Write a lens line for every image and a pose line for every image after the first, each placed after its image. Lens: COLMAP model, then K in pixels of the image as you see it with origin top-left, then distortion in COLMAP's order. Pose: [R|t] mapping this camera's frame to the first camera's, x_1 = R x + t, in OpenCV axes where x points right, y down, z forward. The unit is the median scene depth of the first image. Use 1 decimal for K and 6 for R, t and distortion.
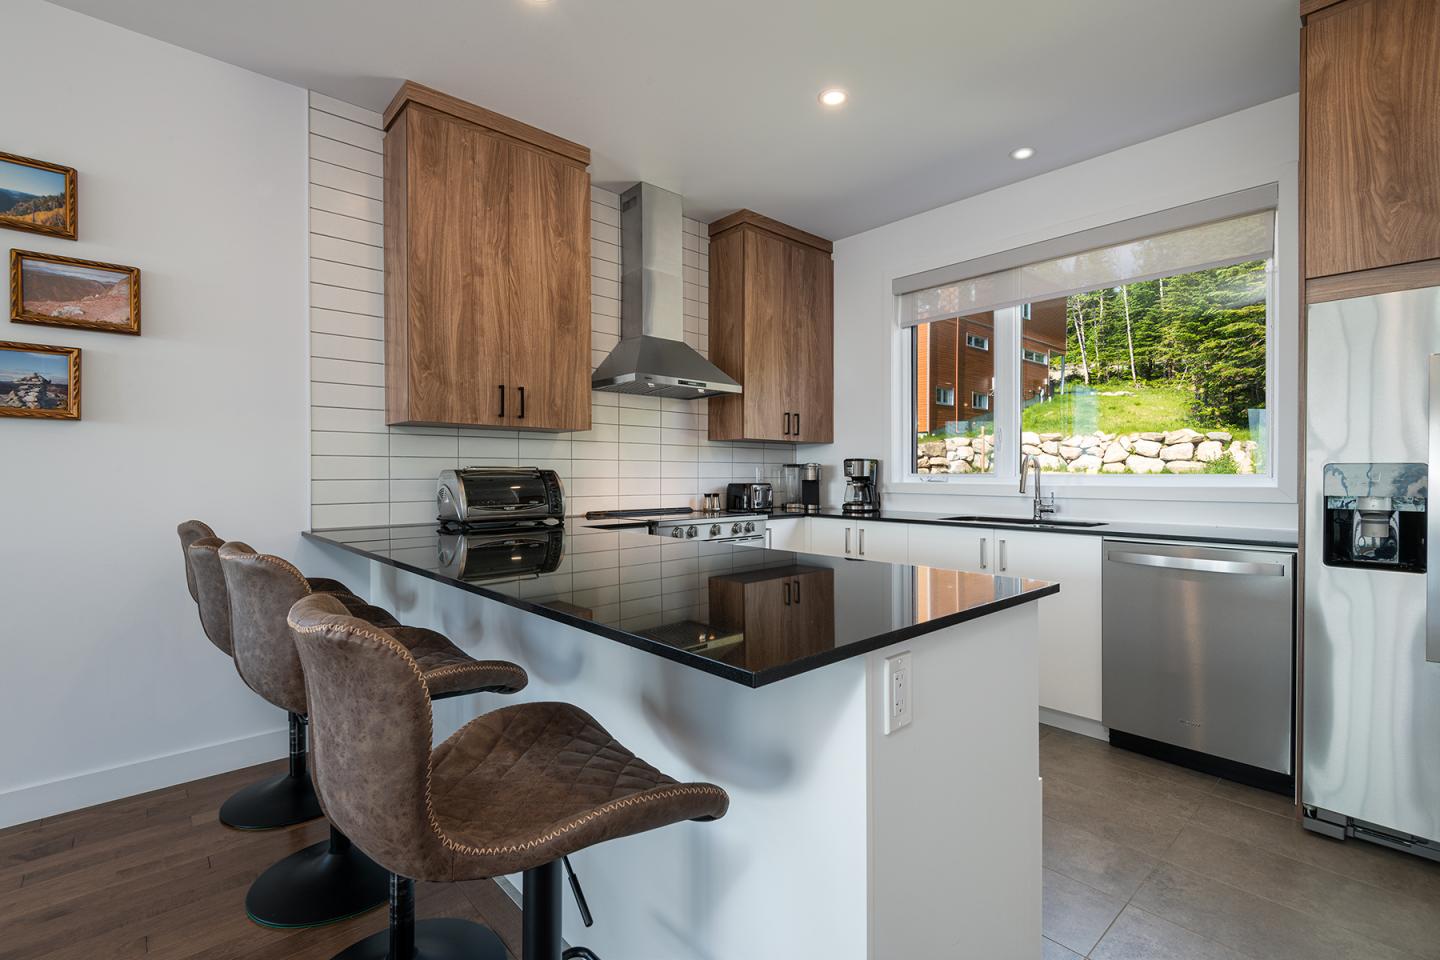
lens RADIAL K [[646.0, 0, 724.5], [0, 646.0, 482.2], [0, 0, 1]] dist [0.003679, -0.003347]
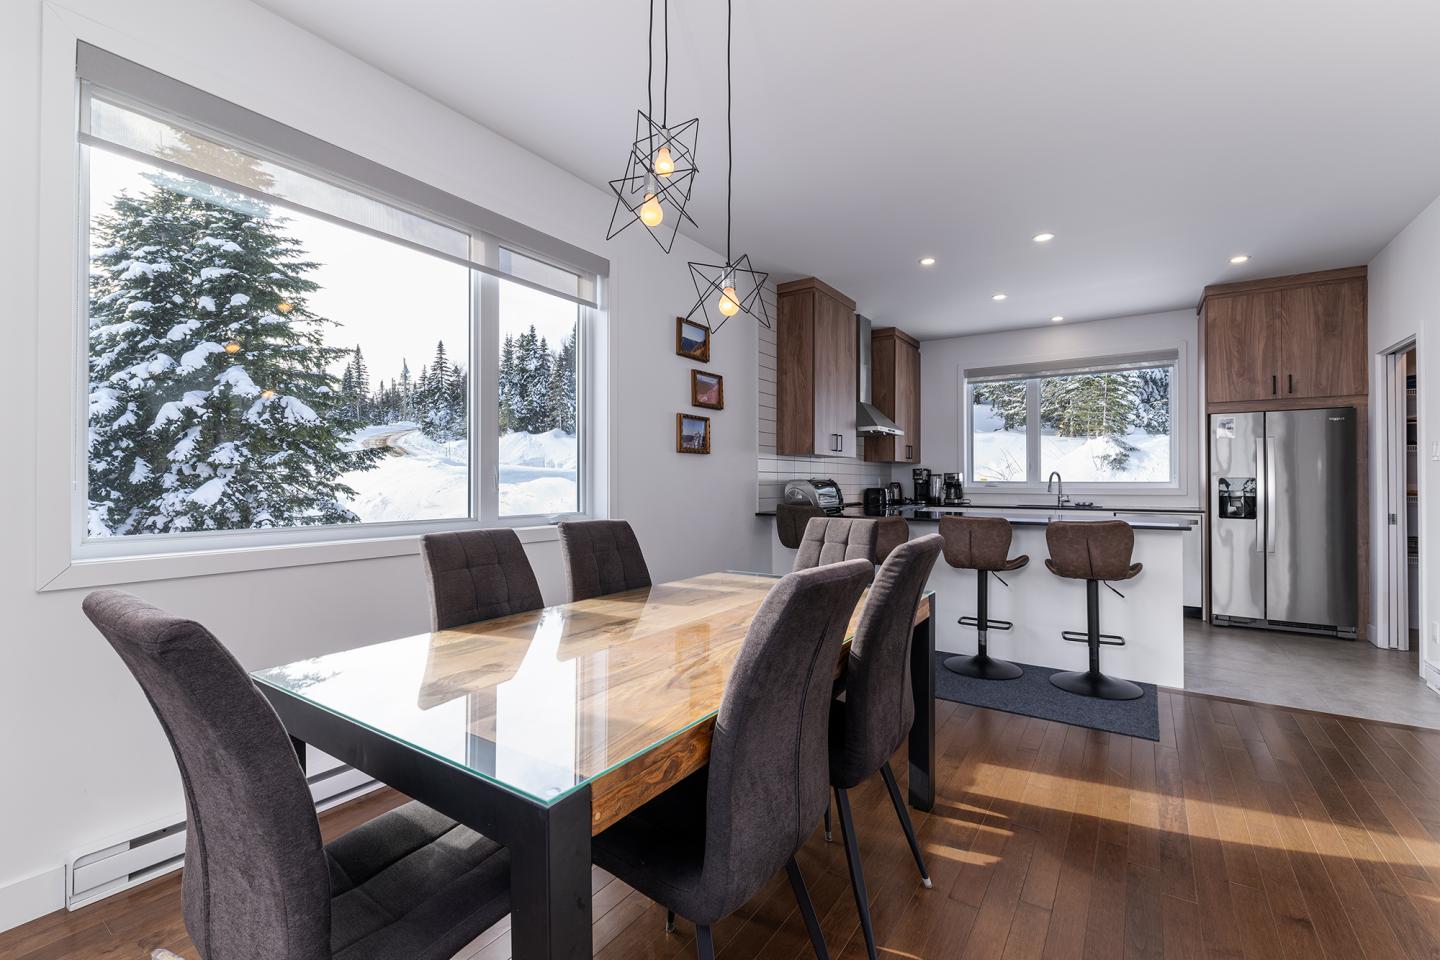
lens RADIAL K [[646.0, 0, 711.2], [0, 646.0, 478.7], [0, 0, 1]] dist [0.003679, -0.003347]
pose [[0.972496, 0.001167, 0.232917, -1.499768], [0.003435, 0.999807, -0.019349, 0.015551], [-0.232895, 0.019617, 0.972304, -0.937708]]
